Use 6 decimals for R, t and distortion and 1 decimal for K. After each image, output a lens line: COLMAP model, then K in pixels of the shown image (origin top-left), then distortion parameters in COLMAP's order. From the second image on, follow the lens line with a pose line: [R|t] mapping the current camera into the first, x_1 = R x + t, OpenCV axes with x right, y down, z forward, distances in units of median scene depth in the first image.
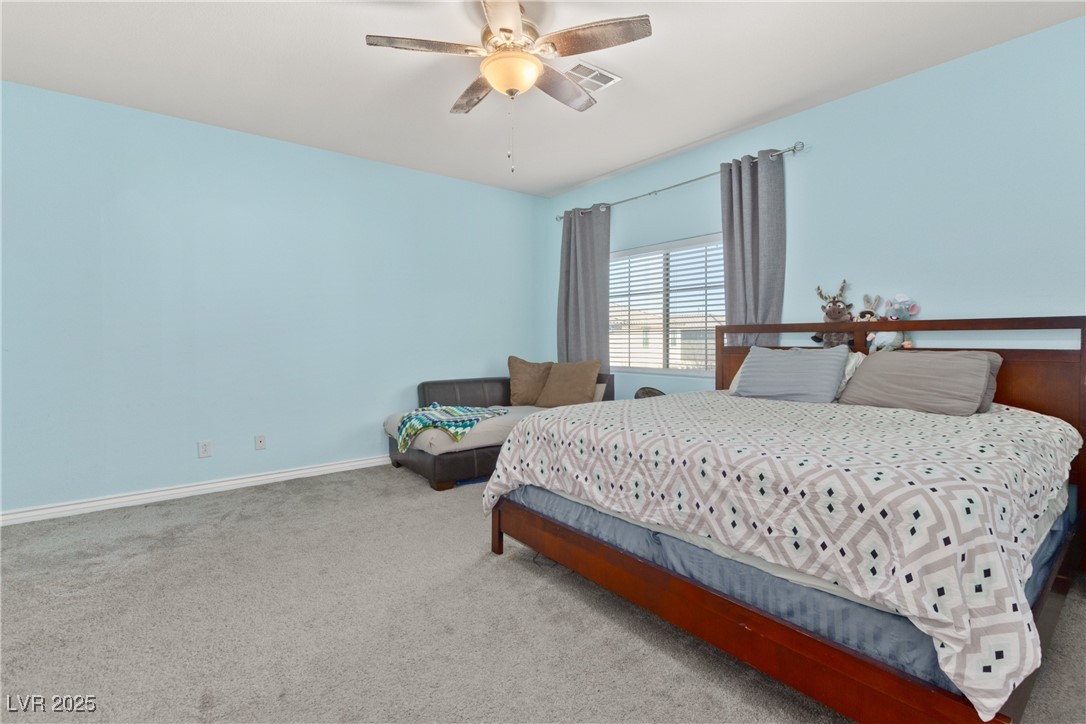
lens RADIAL K [[498.0, 0, 543.1], [0, 498.0, 340.0], [0, 0, 1]] dist [0.001156, 0.000054]
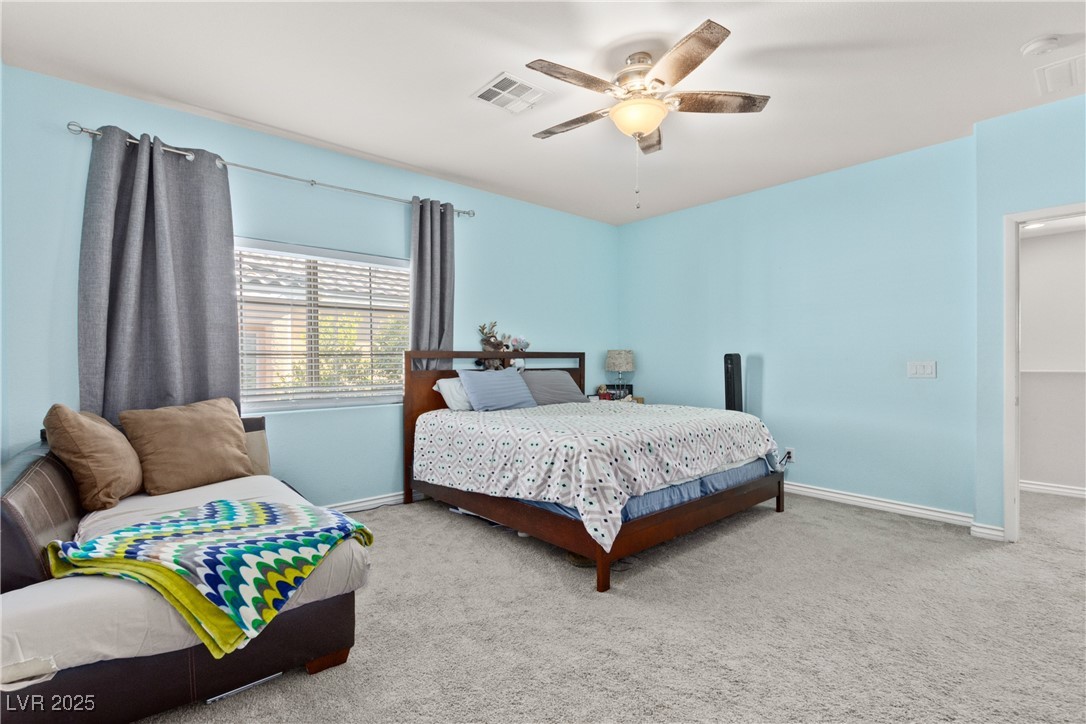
lens RADIAL K [[499.7, 0, 543.0], [0, 499.7, 362.0], [0, 0, 1]] dist [-0.000726, -0.000011]
pose [[-0.031205, 0.000508, 0.999513, -0.782812], [0.008504, 0.999964, -0.000243, -0.003897], [-0.999477, 0.008492, -0.031208, 0.864264]]
